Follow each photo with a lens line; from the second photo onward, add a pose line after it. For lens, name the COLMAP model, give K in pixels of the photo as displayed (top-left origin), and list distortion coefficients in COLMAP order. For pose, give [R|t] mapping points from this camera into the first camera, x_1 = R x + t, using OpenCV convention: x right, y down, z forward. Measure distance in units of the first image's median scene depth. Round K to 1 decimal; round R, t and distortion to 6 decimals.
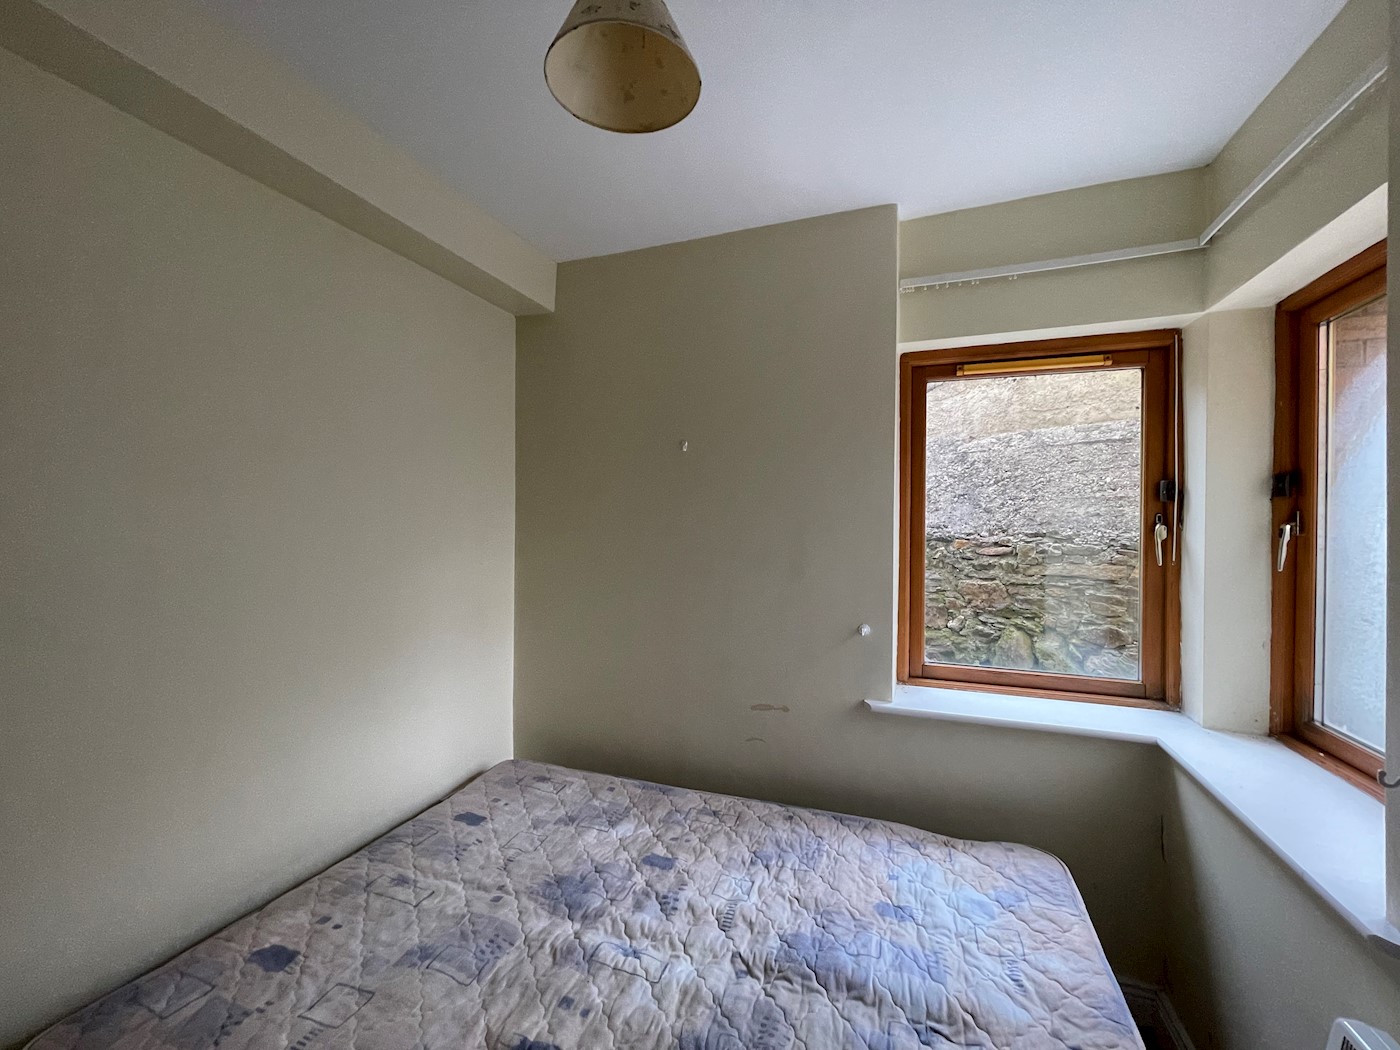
lens RADIAL K [[568.8, 0, 700.9], [0, 568.8, 522.5], [0, 0, 1]] dist [0.002428, 0.000193]
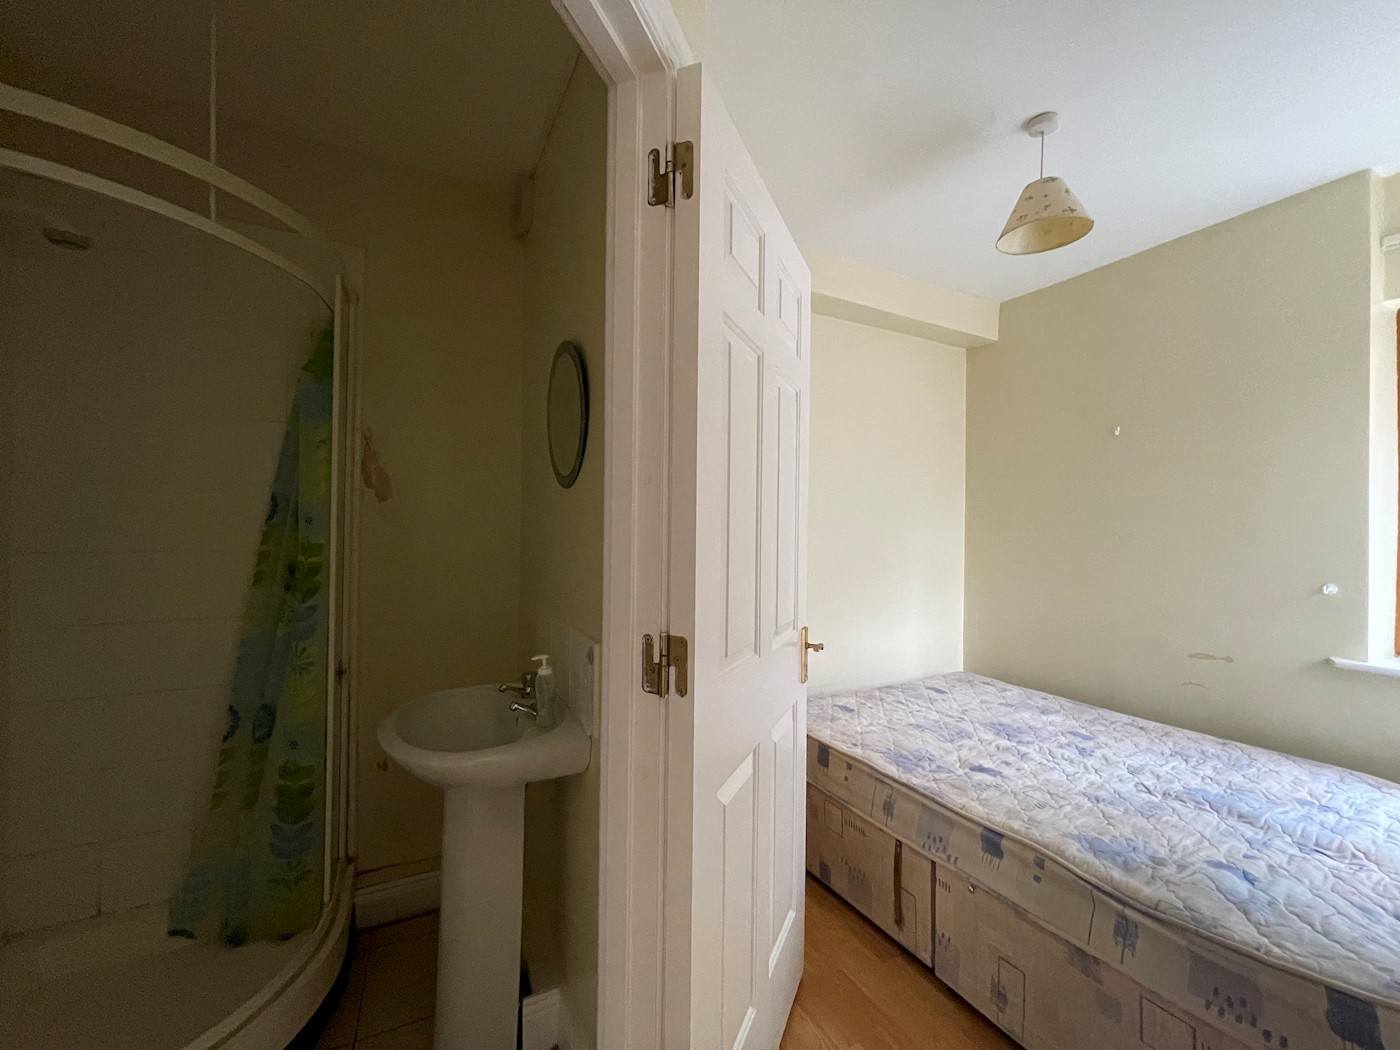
lens RADIAL K [[568.8, 0, 699.1], [0, 568.8, 529.2], [0, 0, 1]] dist [0.002428, 0.000193]
pose [[0.746339, 0.001114, -0.665565, 0.160703], [-0.009535, 0.999914, -0.009019, 0.130803], [0.665498, 0.013078, 0.746285, -0.679480]]
